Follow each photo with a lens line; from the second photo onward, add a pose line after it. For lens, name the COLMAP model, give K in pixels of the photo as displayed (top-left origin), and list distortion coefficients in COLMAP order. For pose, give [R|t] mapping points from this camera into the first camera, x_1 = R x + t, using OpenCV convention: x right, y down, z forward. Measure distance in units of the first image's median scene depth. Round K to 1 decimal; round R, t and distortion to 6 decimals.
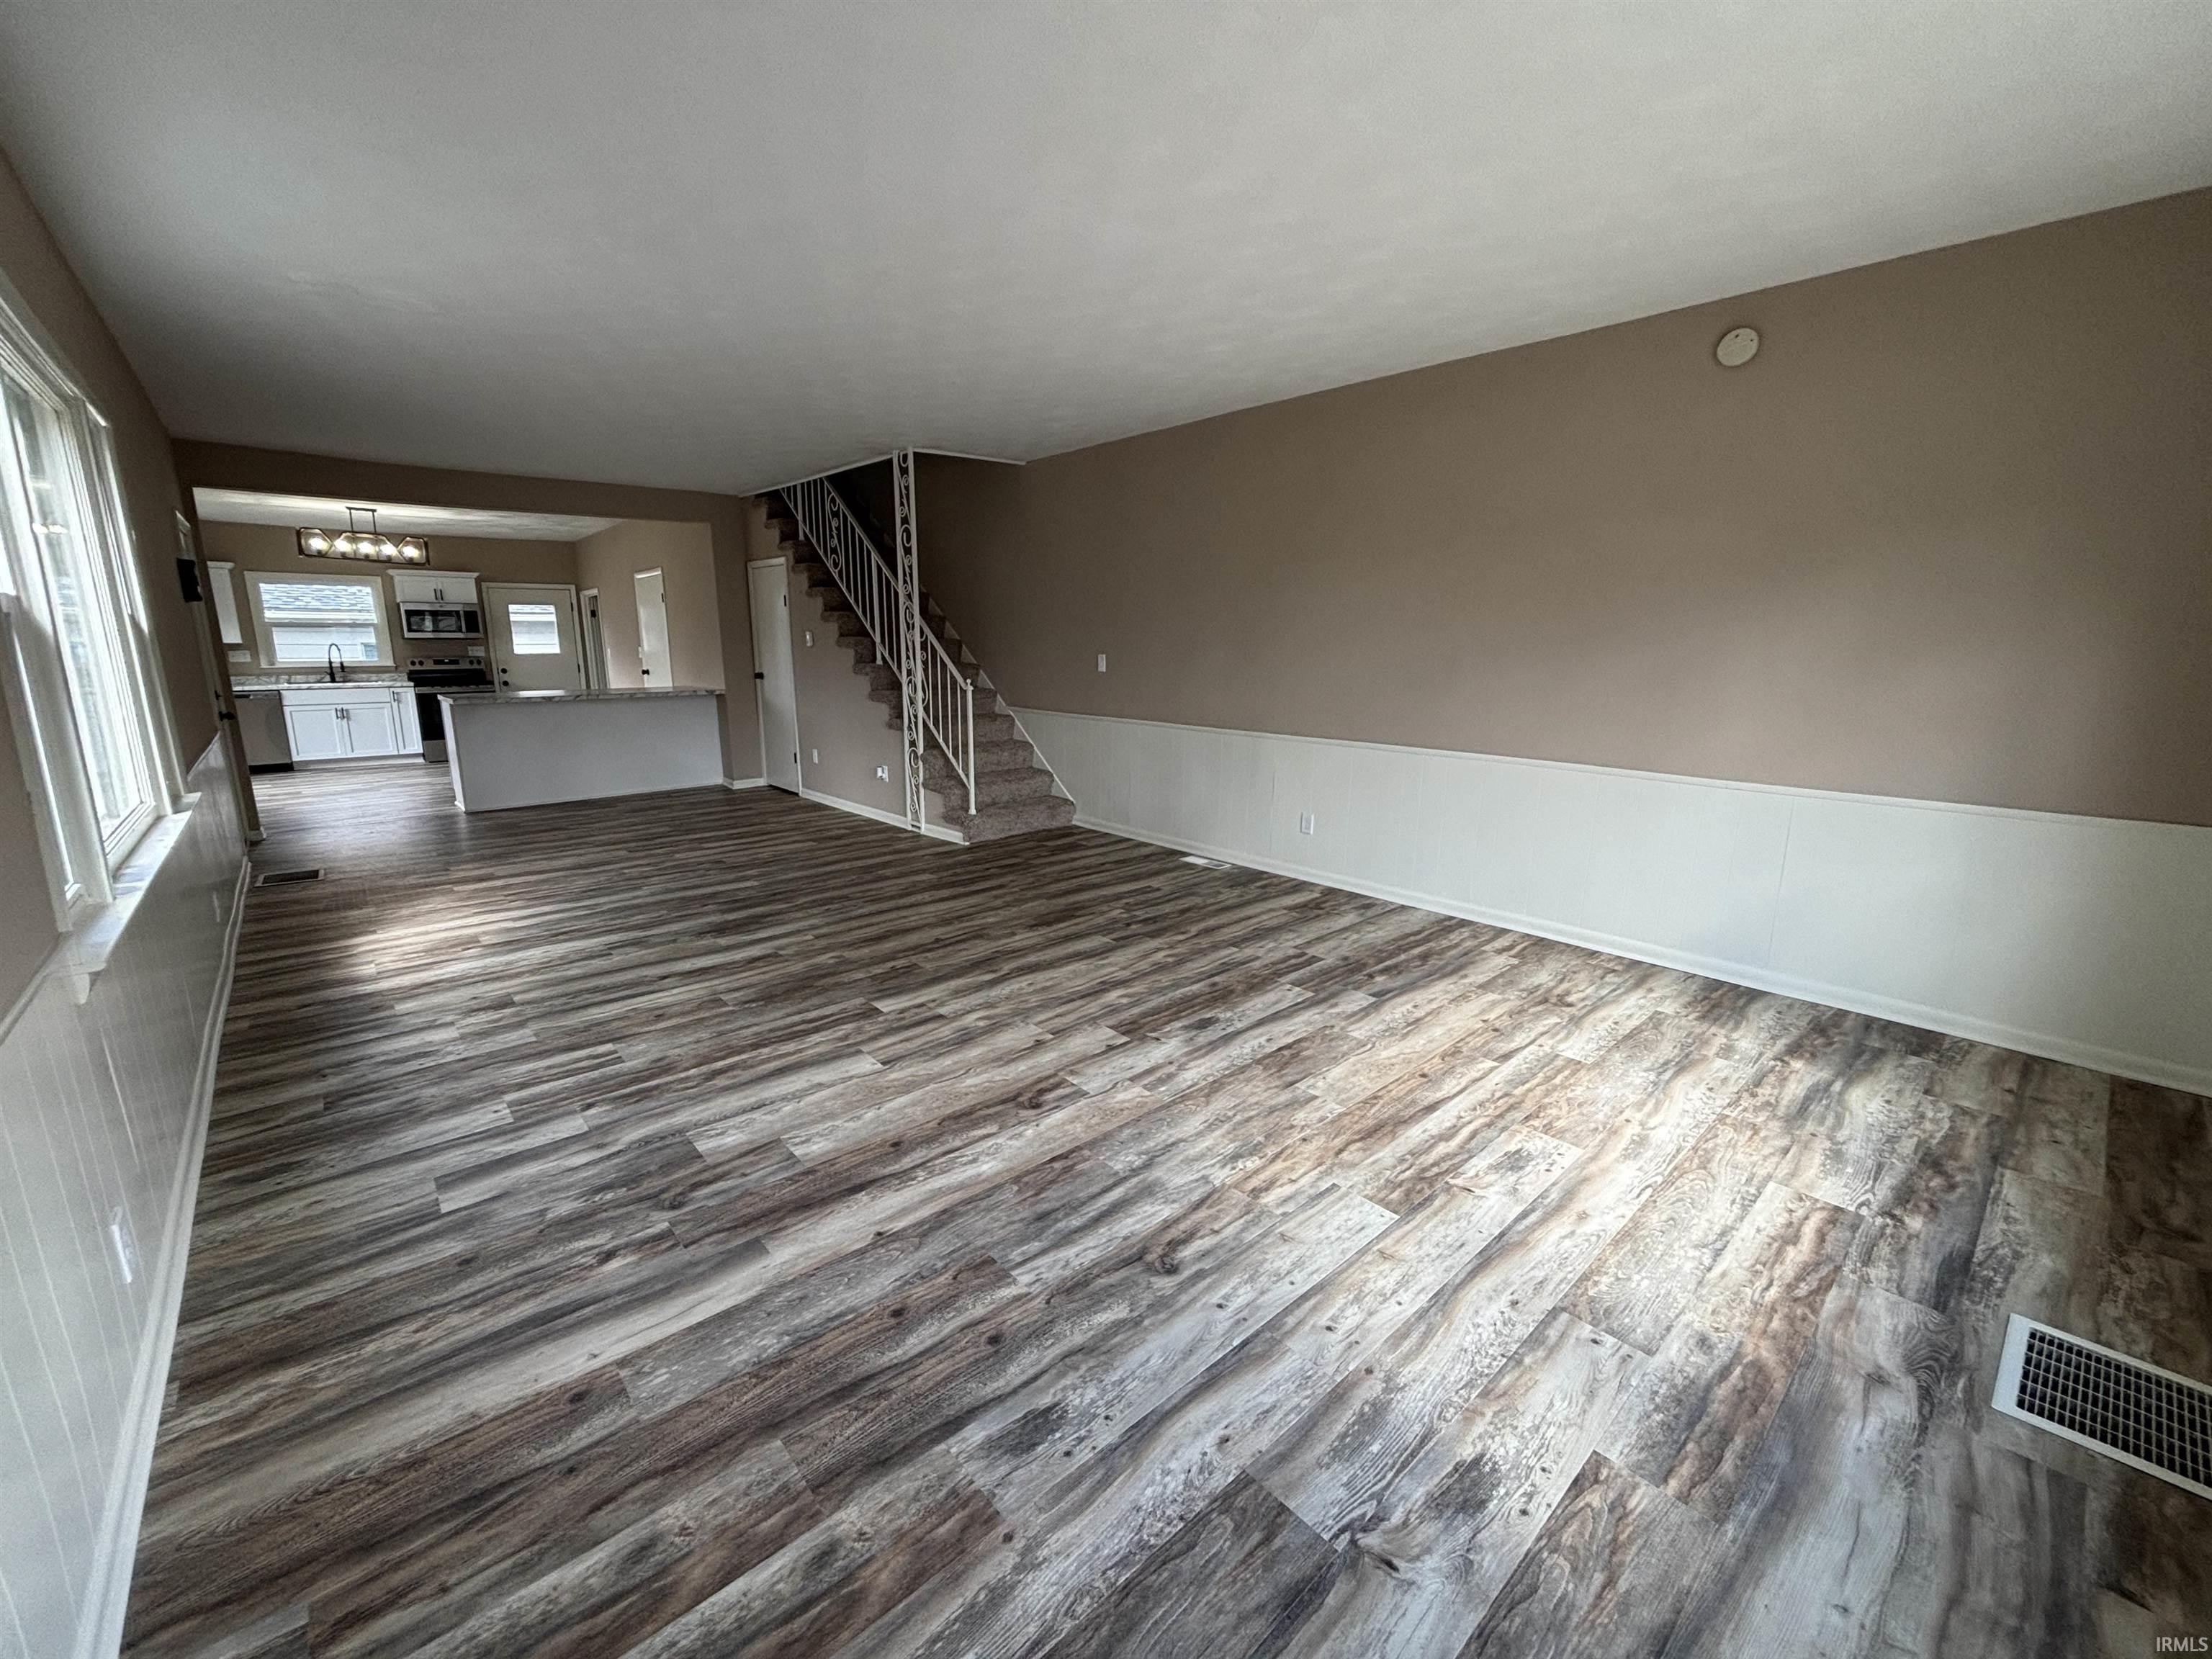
lens RADIAL K [[895.3, 0, 1119.7], [0, 895.3, 814.6], [0, 0, 1]] dist [-0.010087, -0.000486]
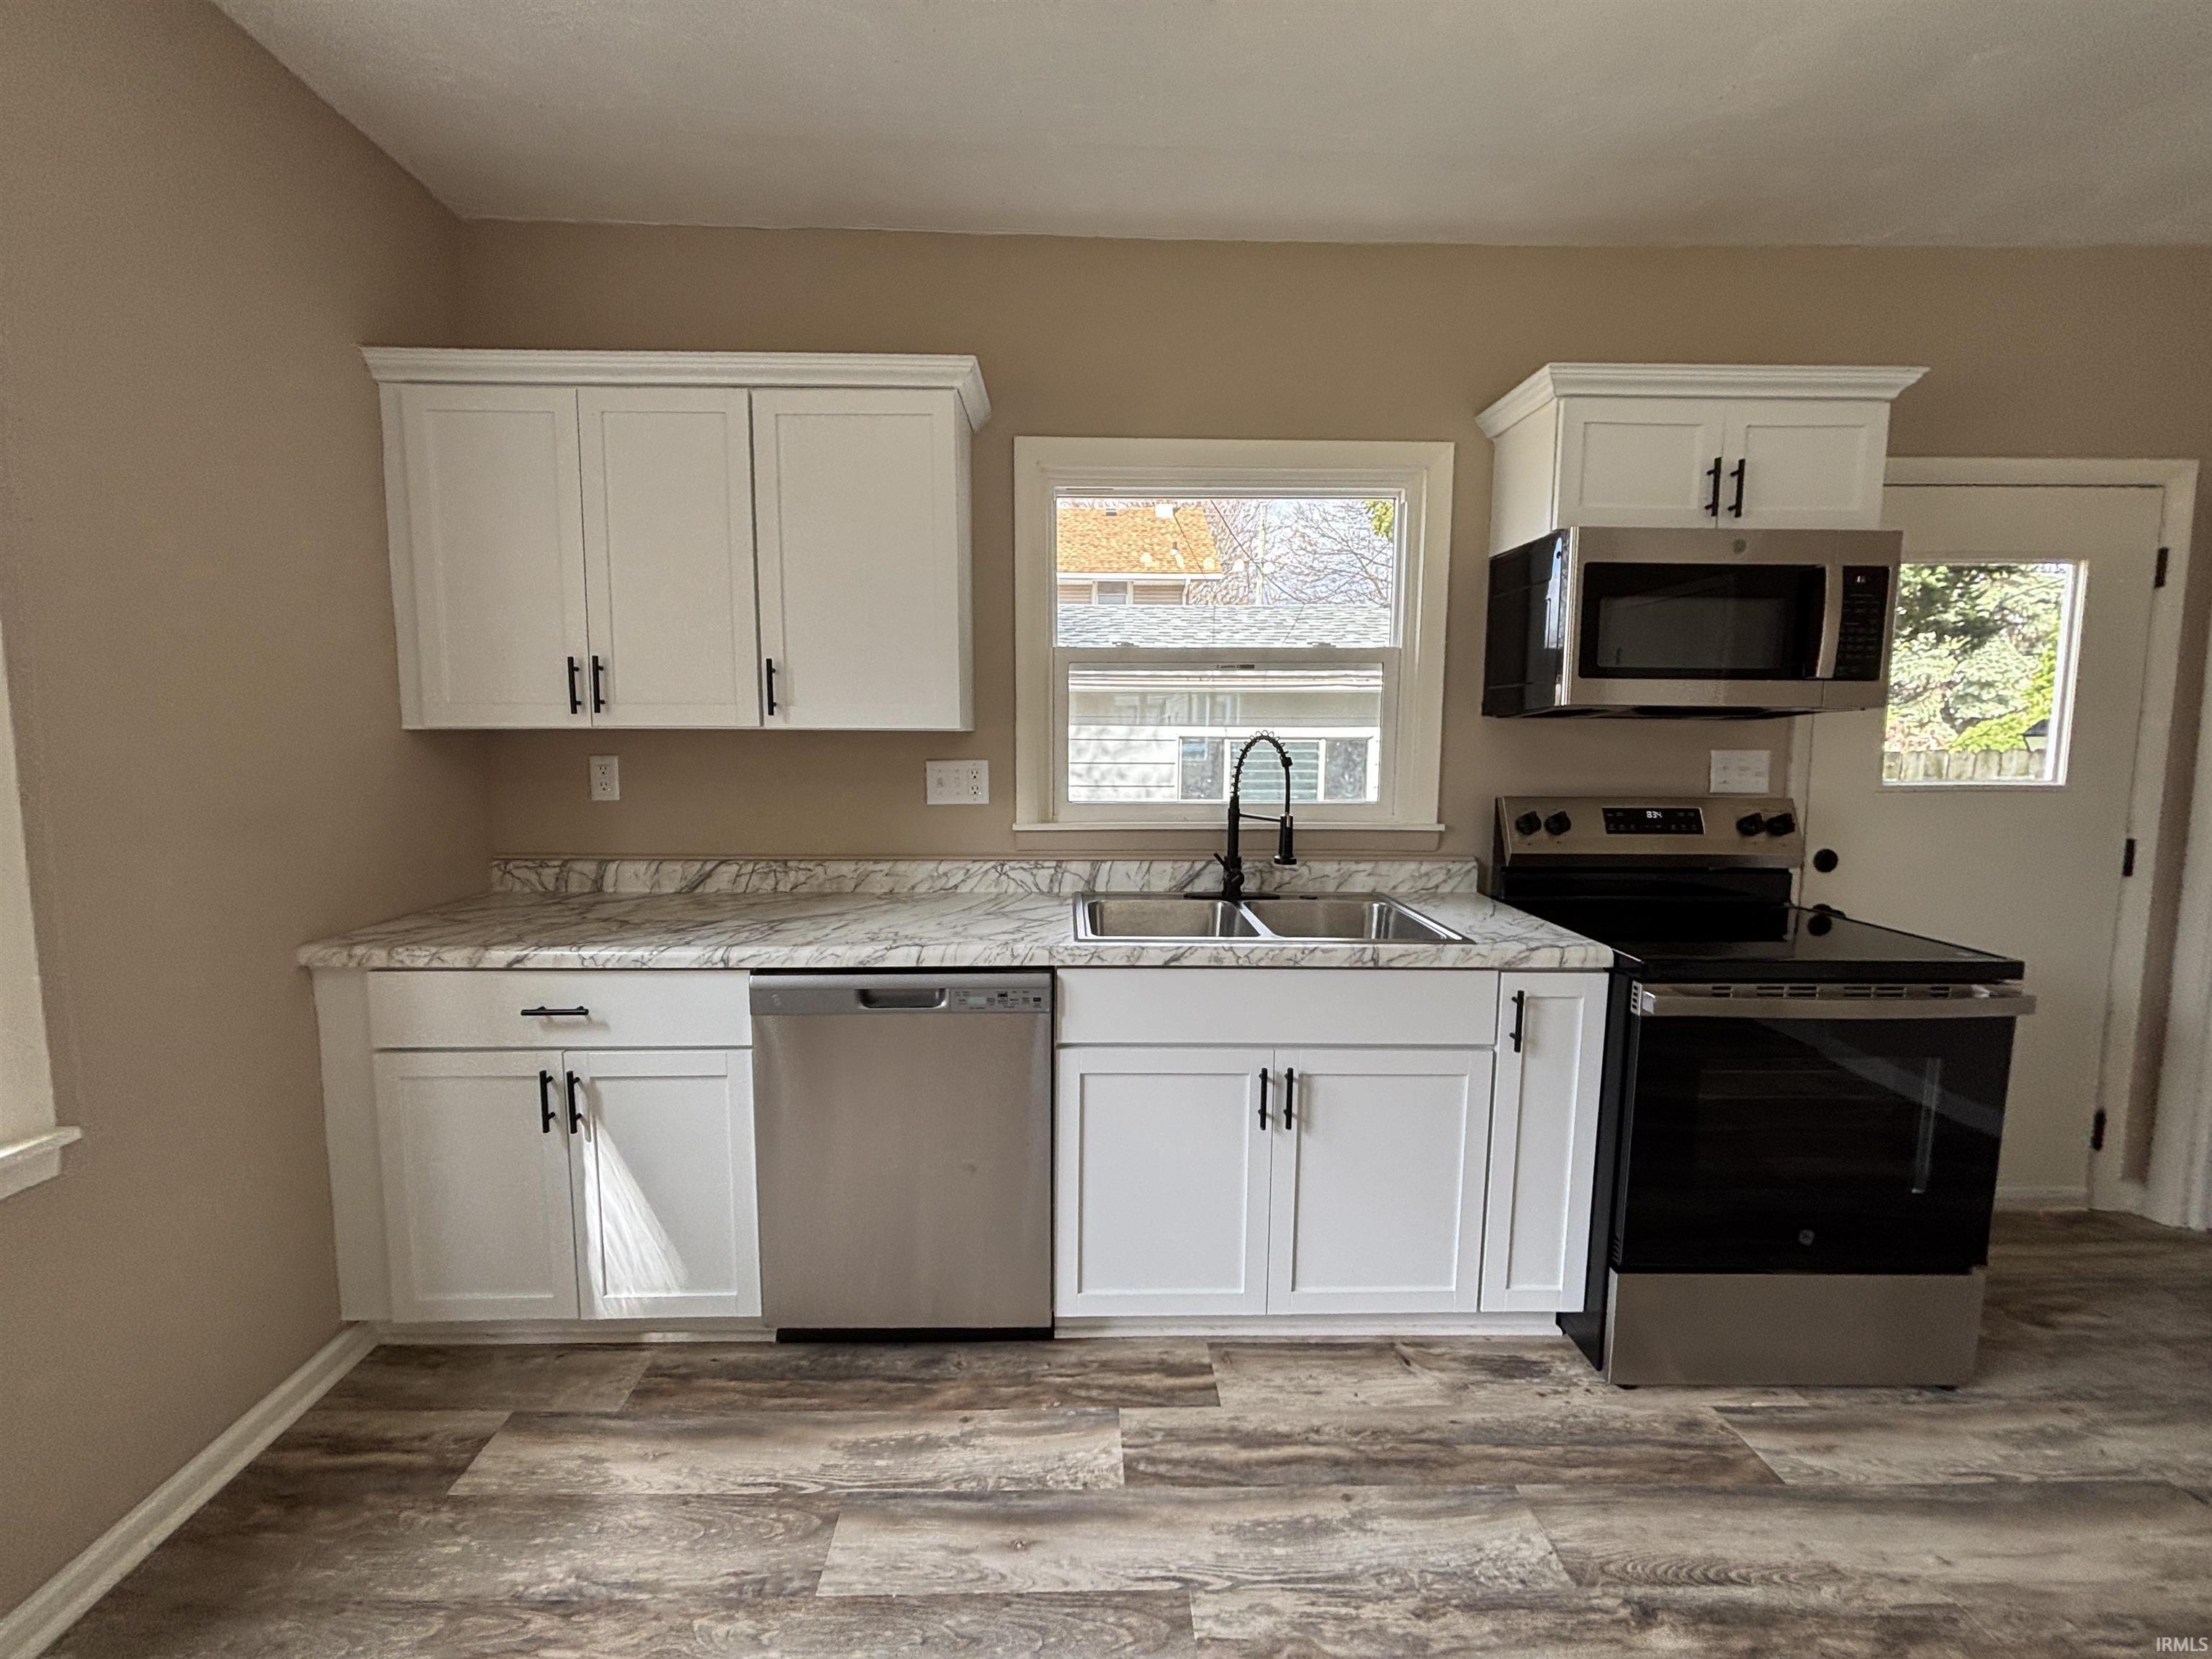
lens RADIAL K [[895.3, 0, 1092.0], [0, 895.3, 822.6], [0, 0, 1]] dist [-0.010087, -0.000486]
pose [[0.739395, 0.075711, -0.669002, -2.020753], [-0.131689, 0.990727, -0.033424, -0.414478], [0.660268, 0.112814, 0.742509, 2.129825]]
